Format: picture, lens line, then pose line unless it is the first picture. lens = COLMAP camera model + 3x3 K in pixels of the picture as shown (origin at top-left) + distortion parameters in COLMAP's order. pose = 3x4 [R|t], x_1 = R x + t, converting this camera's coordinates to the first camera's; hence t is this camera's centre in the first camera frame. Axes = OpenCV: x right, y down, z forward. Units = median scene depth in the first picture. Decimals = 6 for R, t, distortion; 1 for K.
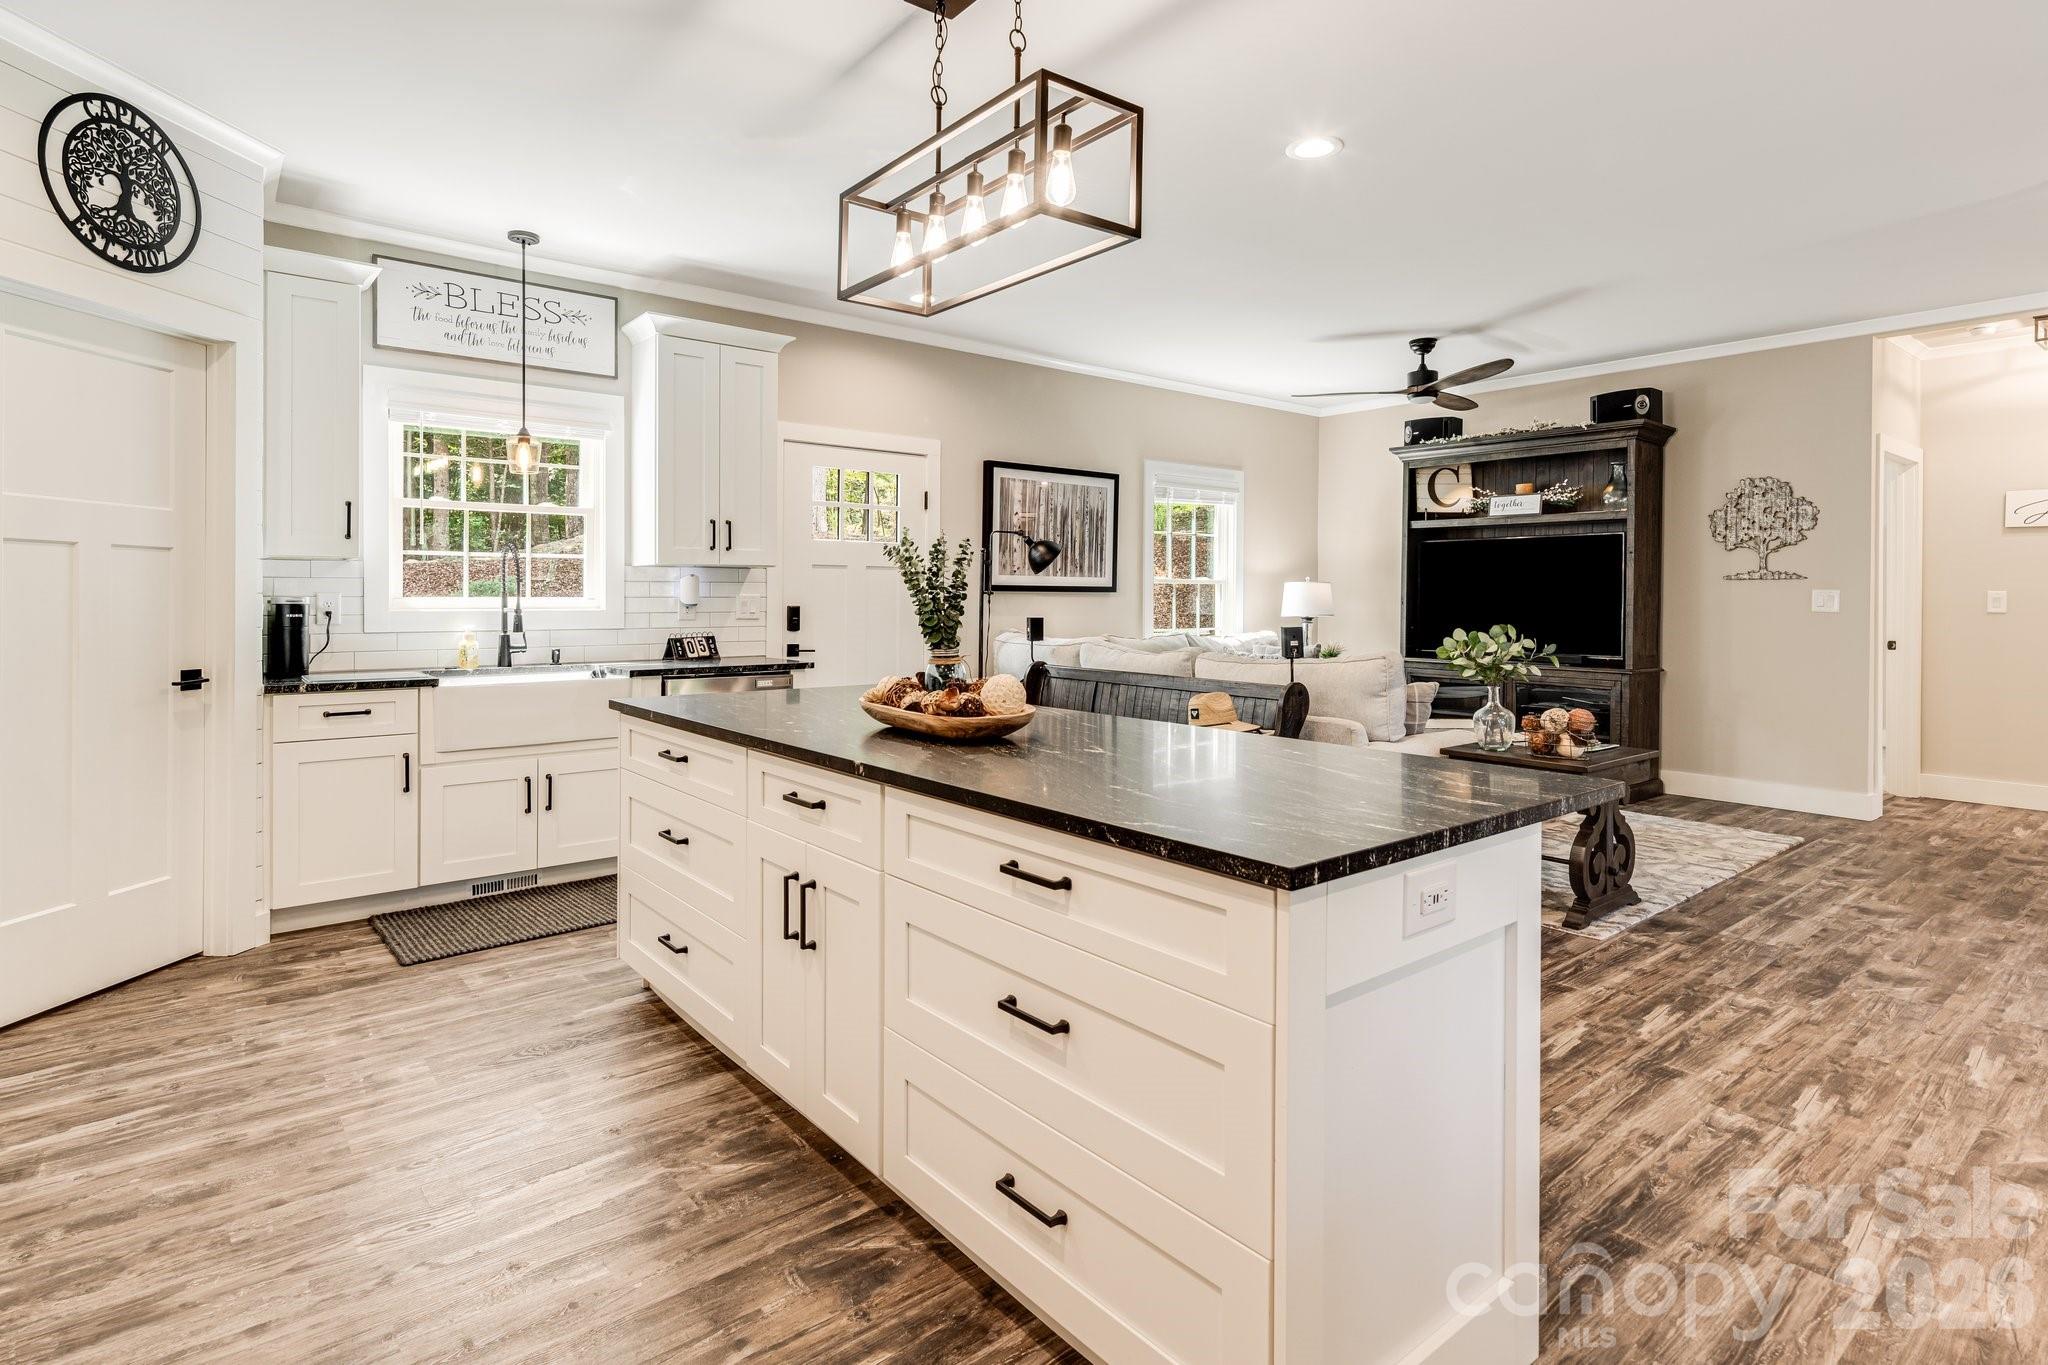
lens RADIAL K [[1035.2, 0, 1013.4], [0, 1035.2, 603.1], [0, 0, 1]] dist [0.011067, -0.008548]
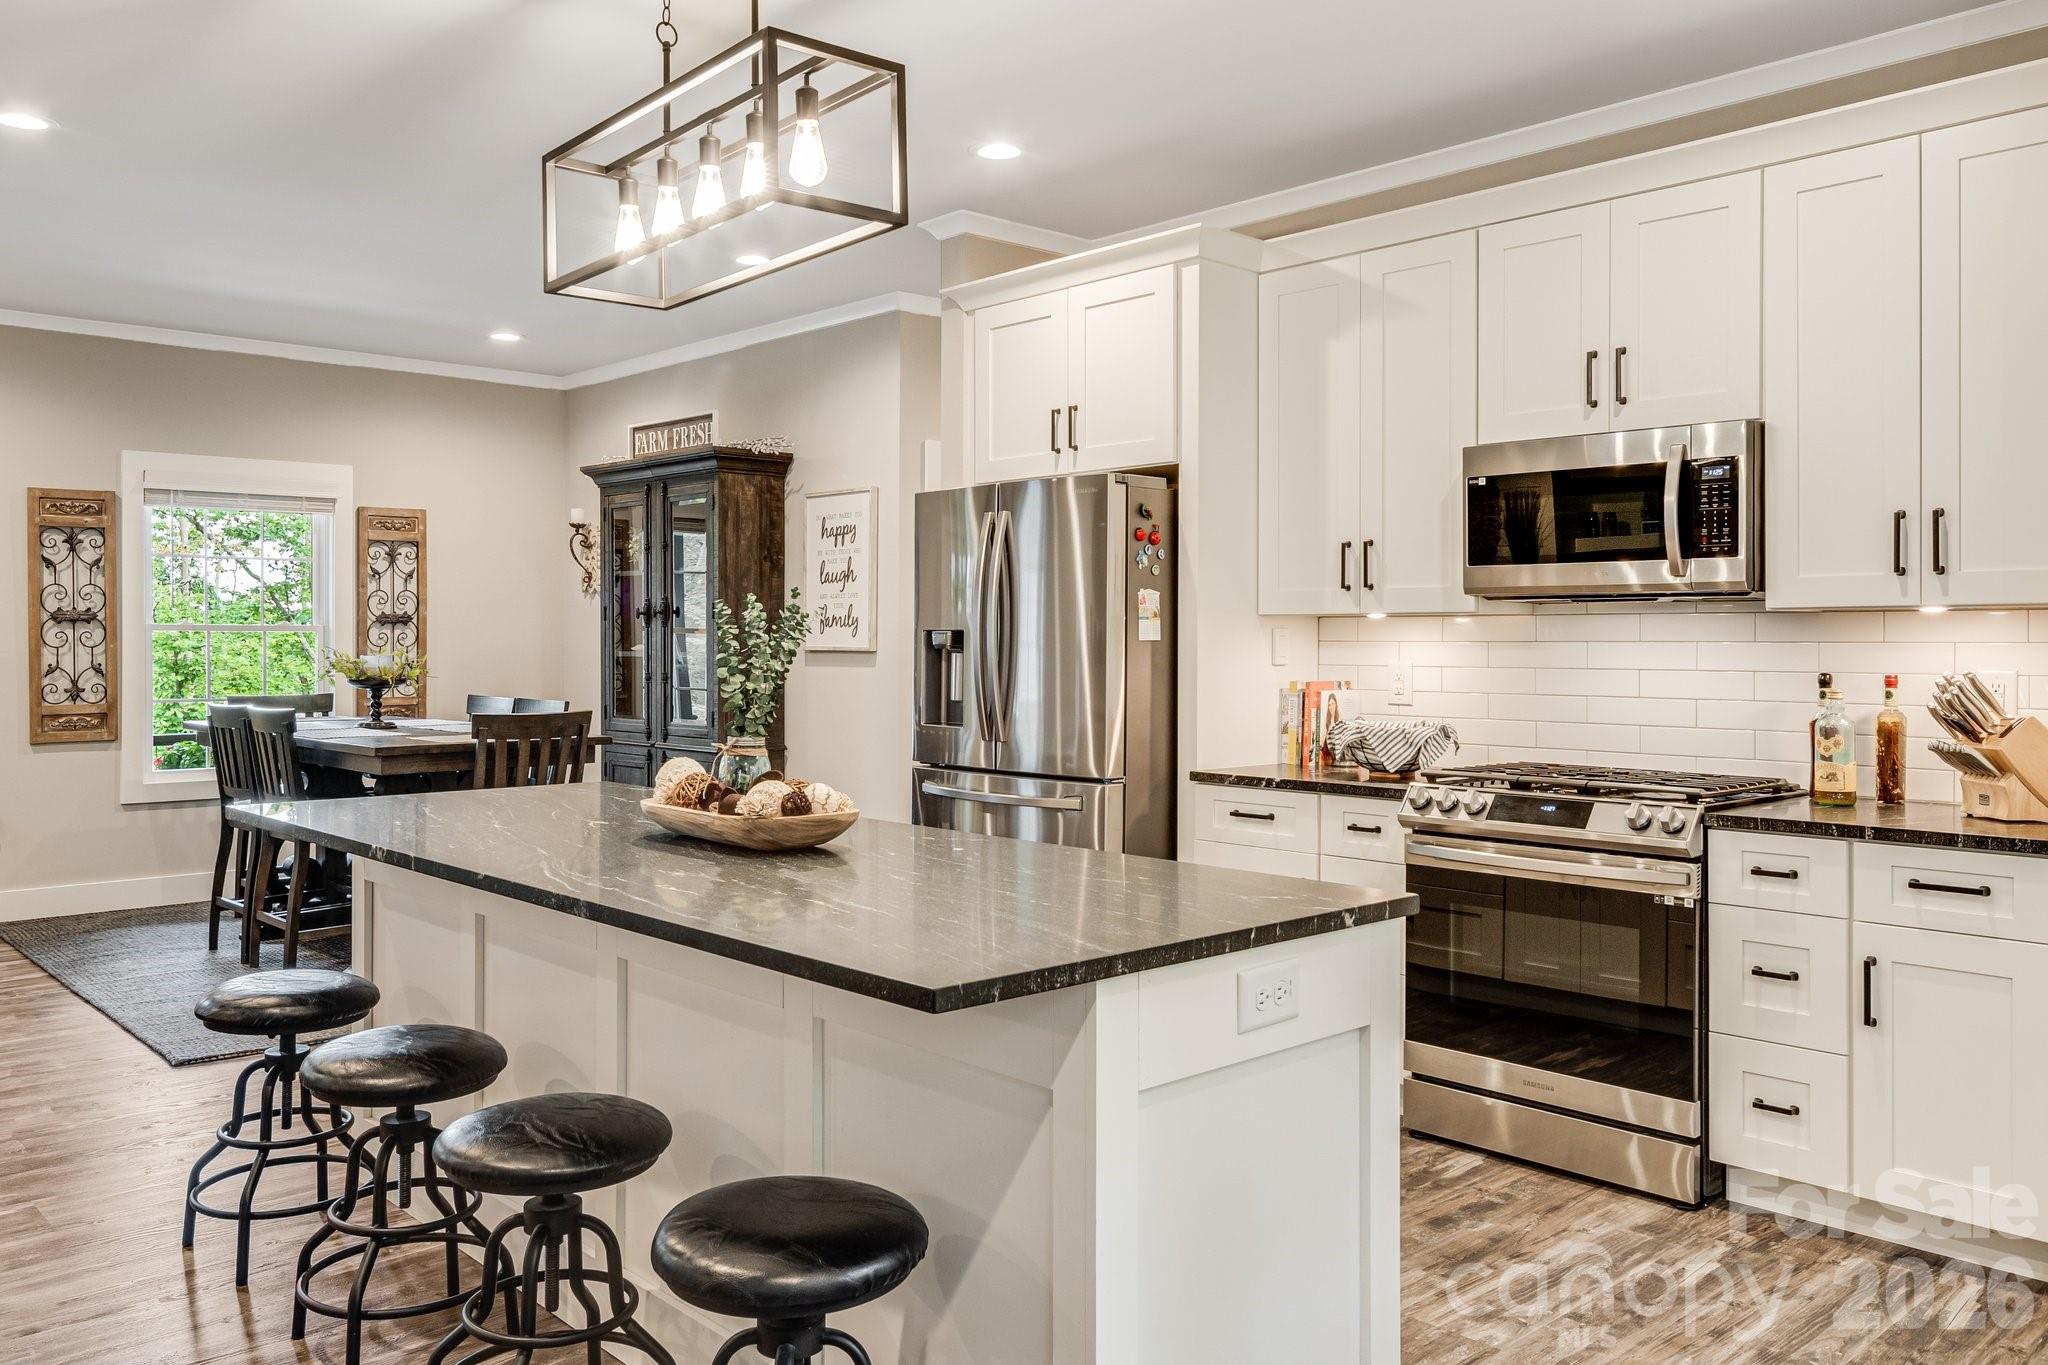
lens RADIAL K [[1588.4, 0, 996.1], [0, 1588.4, 648.6], [0, 0, 1]] dist [0.011130, -0.008850]
pose [[-0.998439, -0.006516, -0.055476, -0.108224], [-0.007230, 0.999893, 0.012680, -0.022832], [0.055388, 0.013061, -0.998379, 1.271803]]
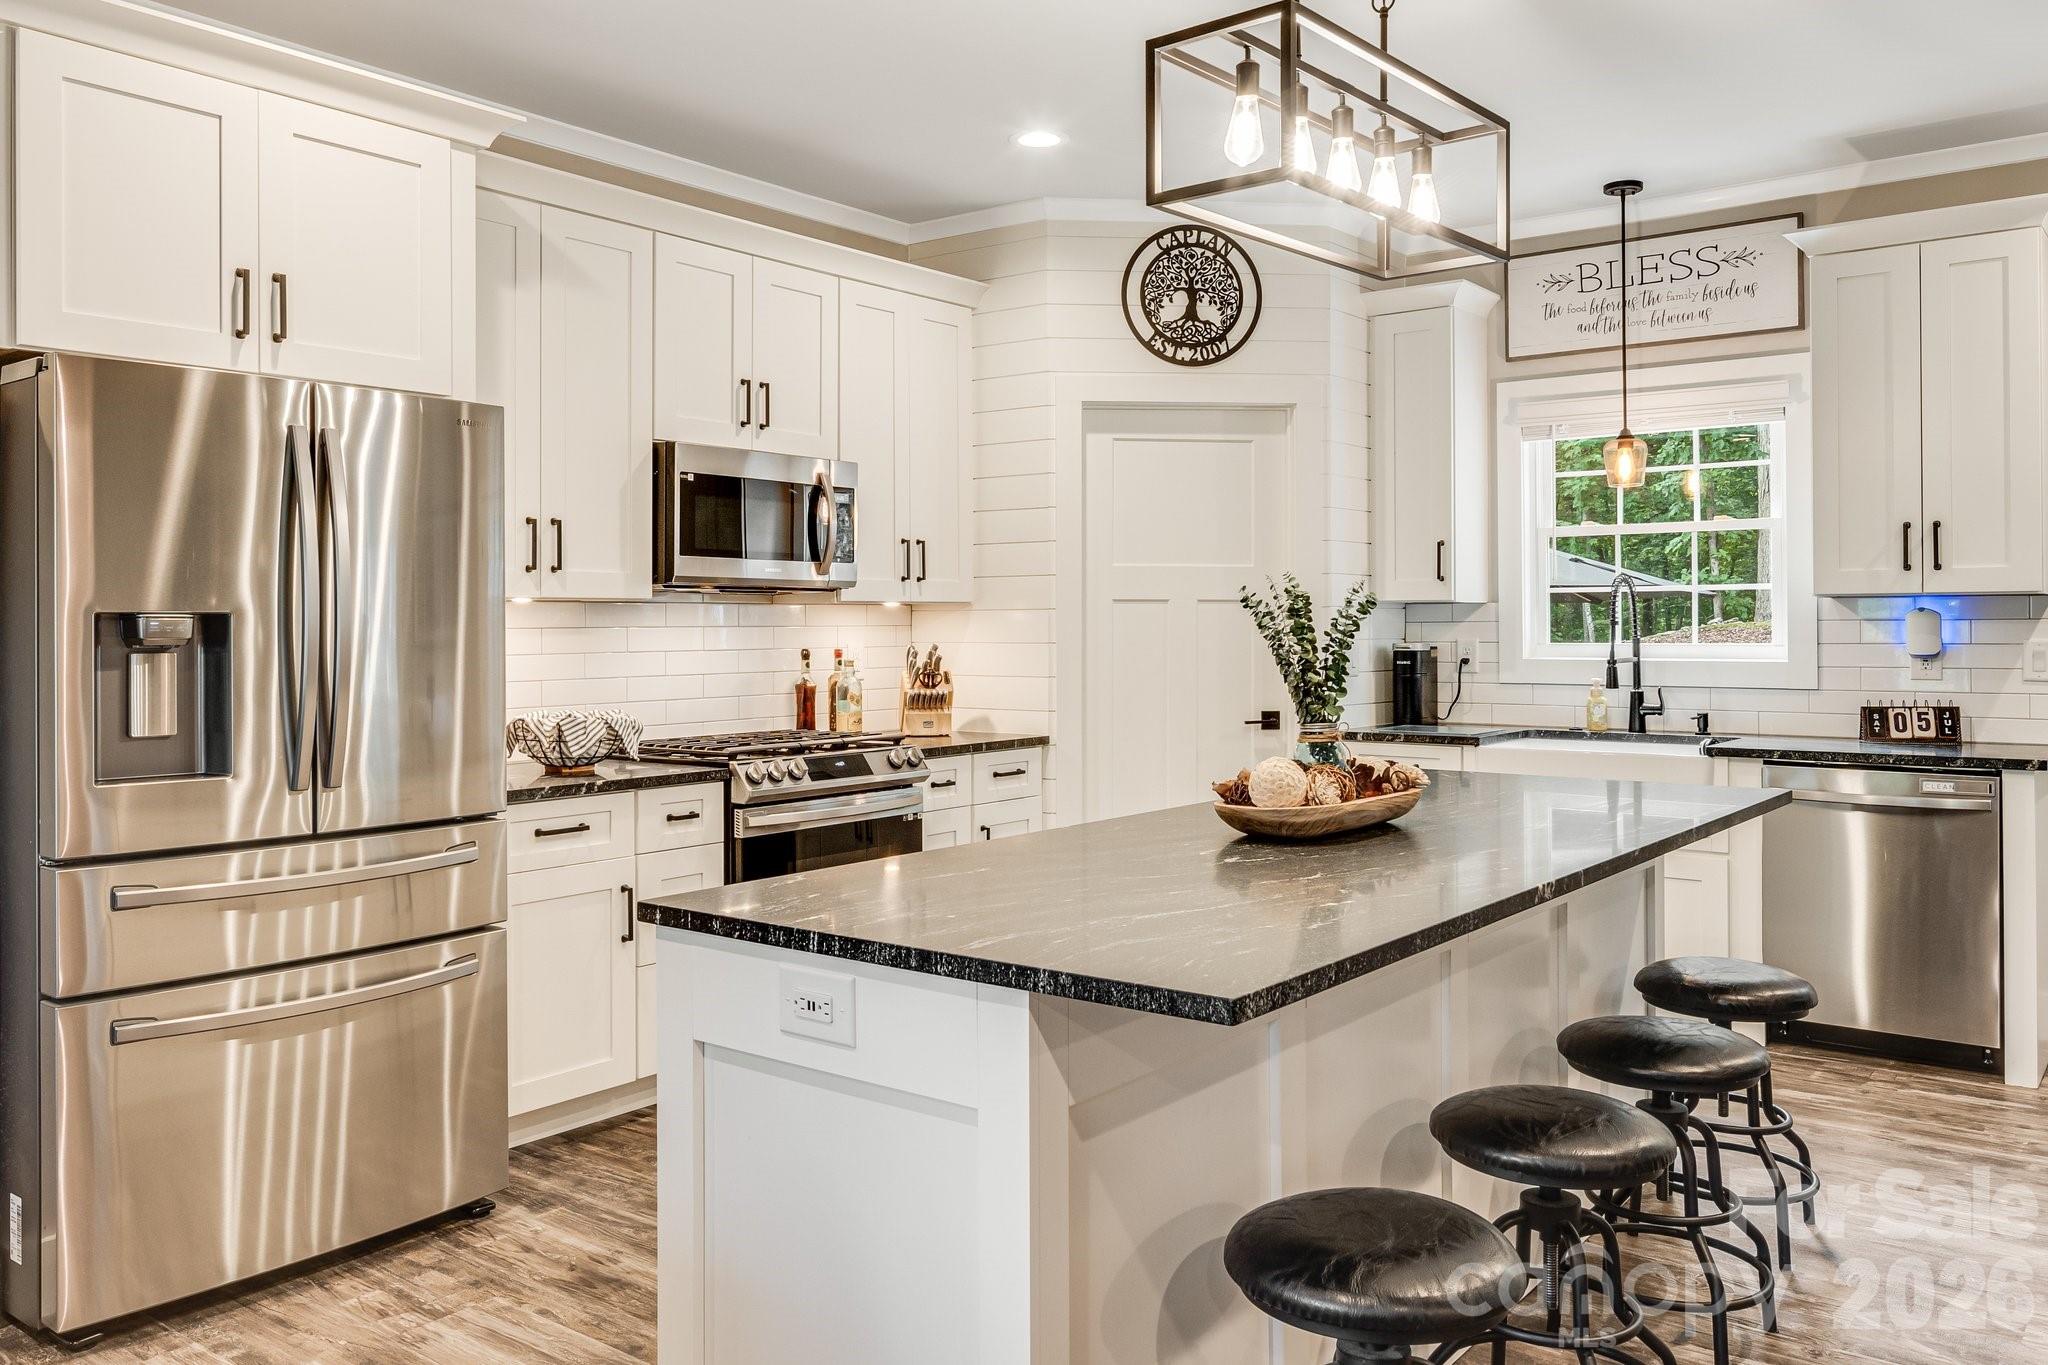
lens RADIAL K [[1588.4, 0, 1013.1], [0, 1588.4, 612.7], [0, 0, 1]] dist [0.011130, -0.008850]
pose [[0.229945, -0.013225, -0.973114, 0.602186], [-0.001753, 0.999900, -0.014003, -0.012168], [0.973202, 0.004926, 0.229899, 0.278115]]
